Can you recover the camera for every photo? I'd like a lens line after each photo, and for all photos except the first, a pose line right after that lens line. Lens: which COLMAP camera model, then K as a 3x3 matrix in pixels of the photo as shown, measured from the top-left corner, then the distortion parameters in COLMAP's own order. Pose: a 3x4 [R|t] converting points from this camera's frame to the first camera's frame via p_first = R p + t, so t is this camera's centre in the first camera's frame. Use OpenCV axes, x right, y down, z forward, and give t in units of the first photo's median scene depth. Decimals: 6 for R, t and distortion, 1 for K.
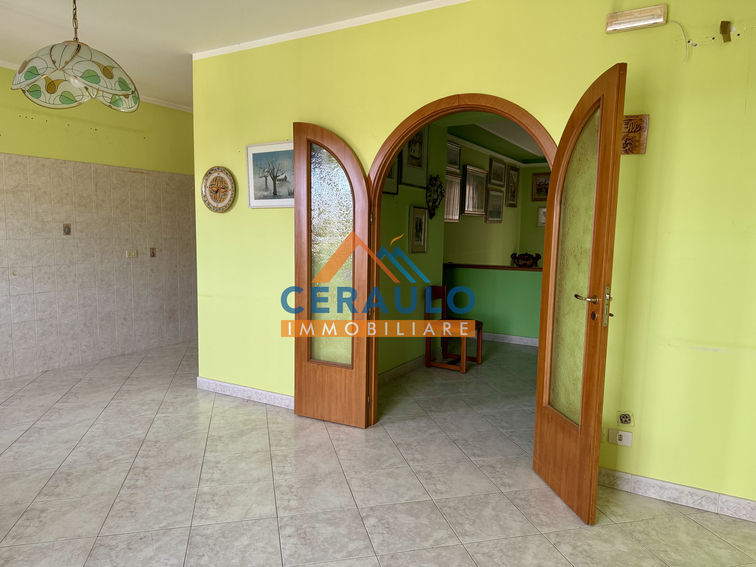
lens RADIAL K [[526.1, 0, 378.3], [0, 526.1, 290.0], [0, 0, 1]] dist [0.043073, -0.050679]
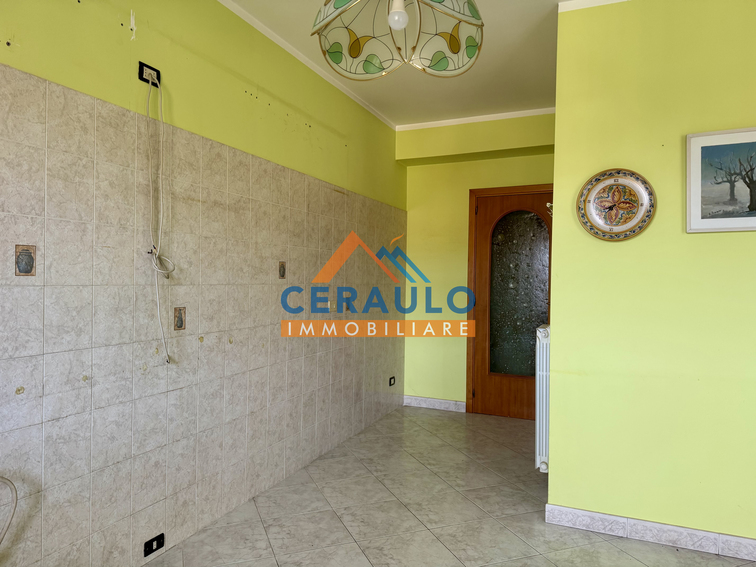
lens RADIAL K [[526.1, 0, 385.6], [0, 526.1, 284.7], [0, 0, 1]] dist [0.043073, -0.050679]
pose [[0.991995, -0.002813, 0.126244, -0.639715], [0.015614, 0.994812, -0.100528, -0.033742], [-0.125306, 0.101695, 0.986892, 0.405406]]
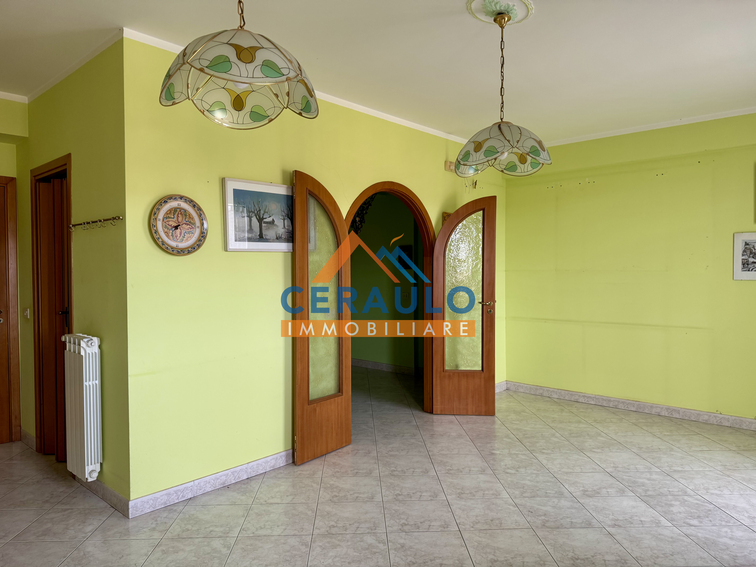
lens RADIAL K [[526.1, 0, 376.7], [0, 526.1, 284.0], [0, 0, 1]] dist [0.043073, -0.050679]
pose [[0.206961, -0.039575, 0.977548, -0.962140], [0.120618, 0.992591, 0.014647, -0.080879], [-0.970885, 0.114879, 0.210201, 0.561621]]
